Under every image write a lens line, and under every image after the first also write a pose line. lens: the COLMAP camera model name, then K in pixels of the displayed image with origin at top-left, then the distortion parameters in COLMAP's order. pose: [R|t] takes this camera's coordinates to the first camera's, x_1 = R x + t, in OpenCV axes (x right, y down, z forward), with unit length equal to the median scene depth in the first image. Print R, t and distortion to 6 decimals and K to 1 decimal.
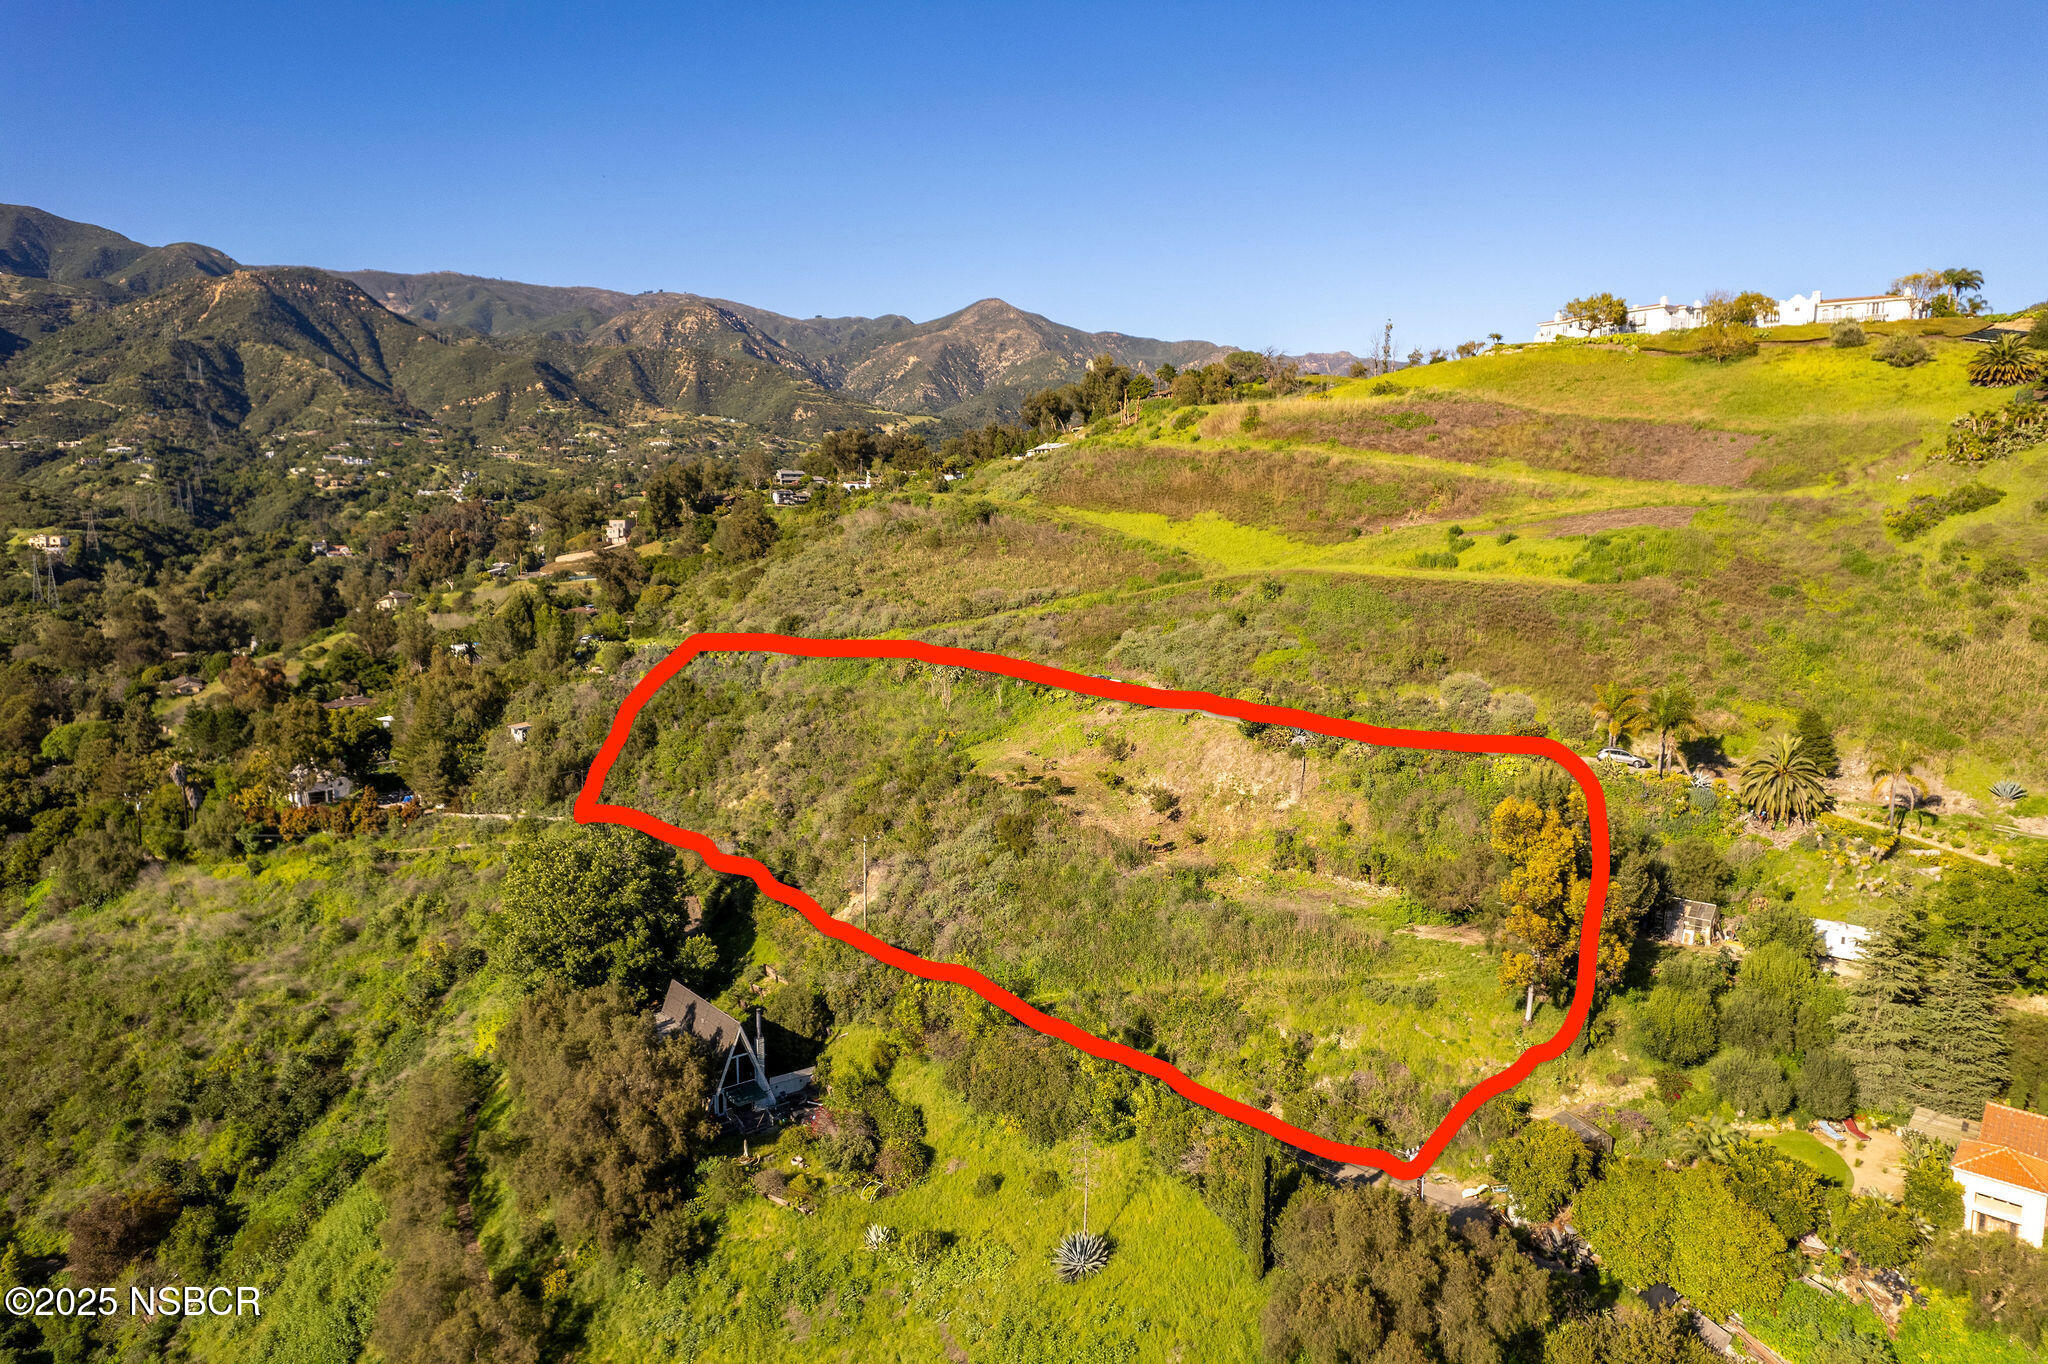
lens RADIAL K [[1312.3, 0, 1024.0], [0, 1312.3, 682.0], [0, 0, 1]] dist [-0.071263, 0.073079]
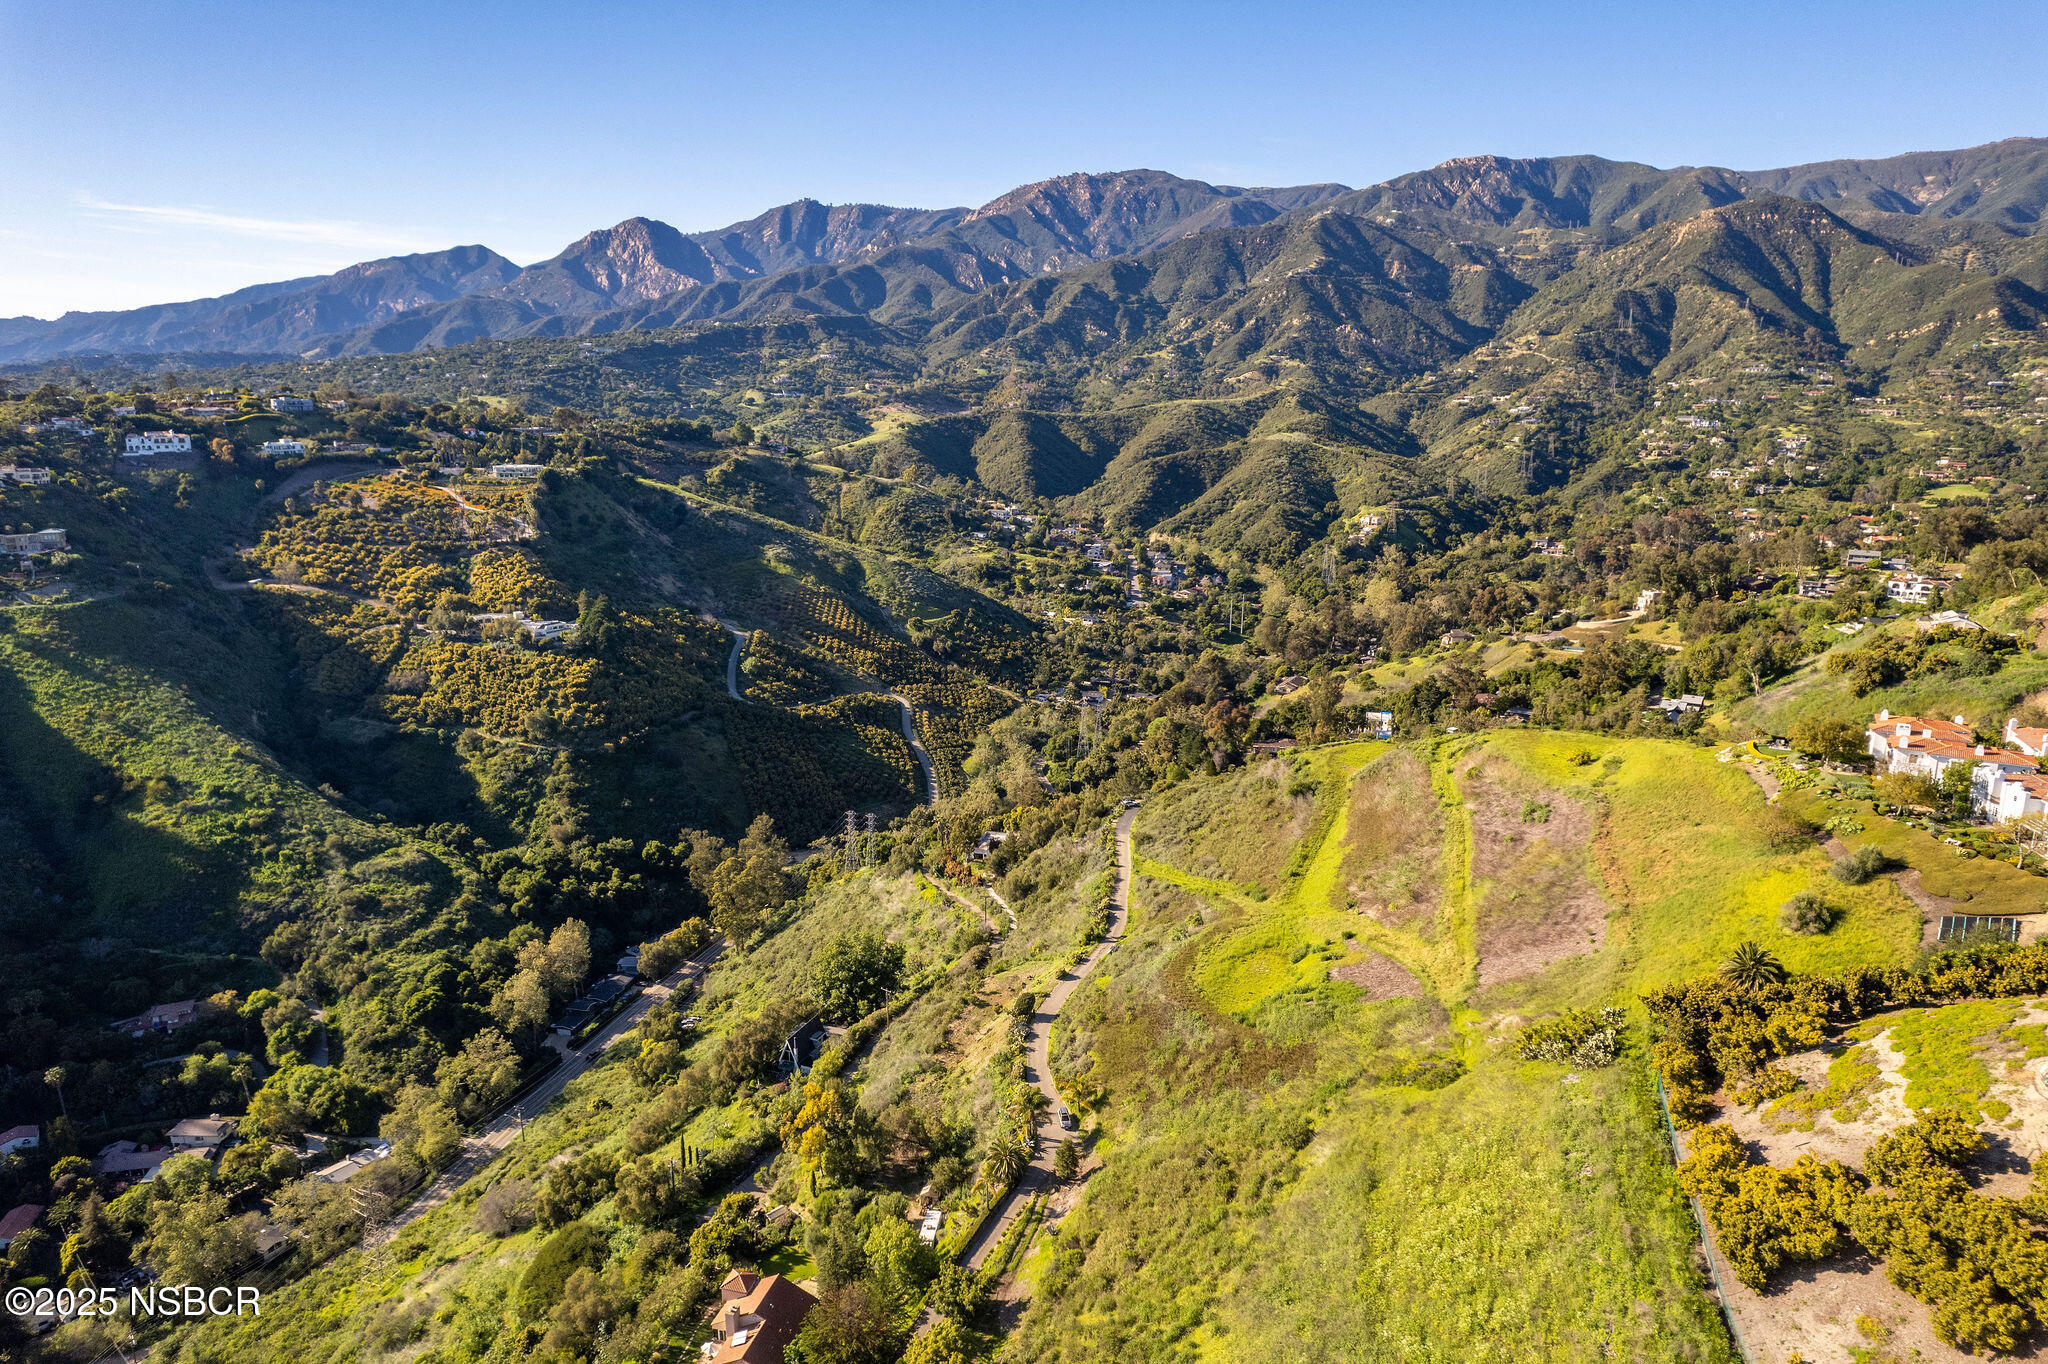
lens RADIAL K [[1316.7, 0, 1027.2], [0, 1316.7, 679.9], [0, 0, 1]] dist [-0.079579, 0.071995]
pose [[0.484214, 0.189413, -0.854201, 0.110756], [-0.113181, 0.981643, 0.153515, -0.047211], [0.867598, 0.022346, 0.496764, 0.005416]]
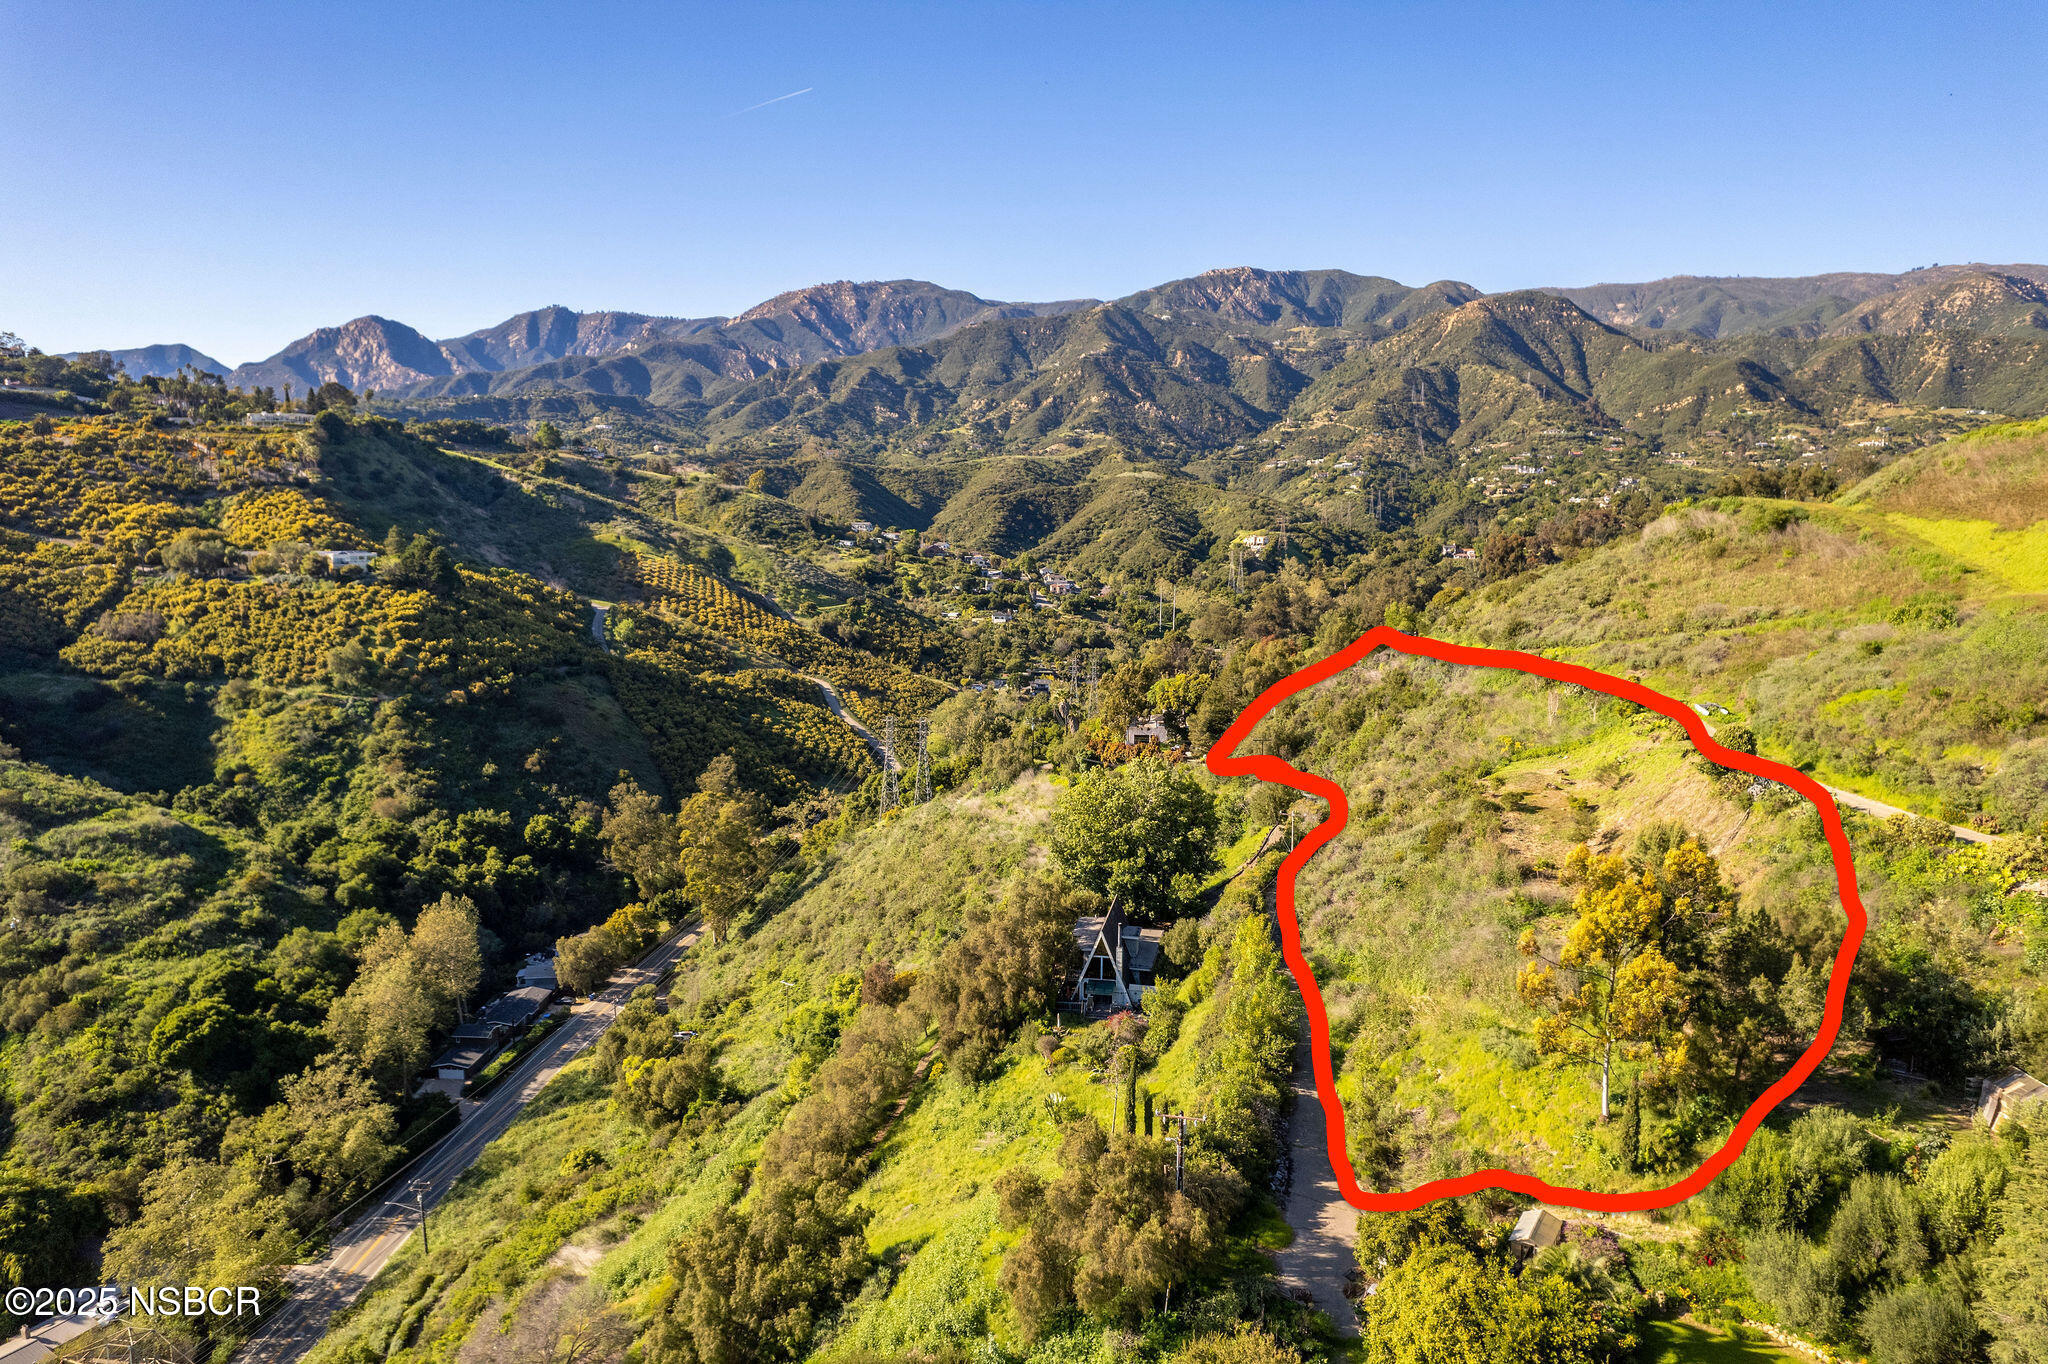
lens RADIAL K [[1316.7, 0, 1027.2], [0, 1316.7, 679.9], [0, 0, 1]] dist [-0.079579, 0.071995]
pose [[0.640053, 0.093324, -0.762642, 0.034569], [-0.099127, 0.994330, 0.038483, -0.000712], [0.761910, 0.050967, 0.645675, 0.007134]]
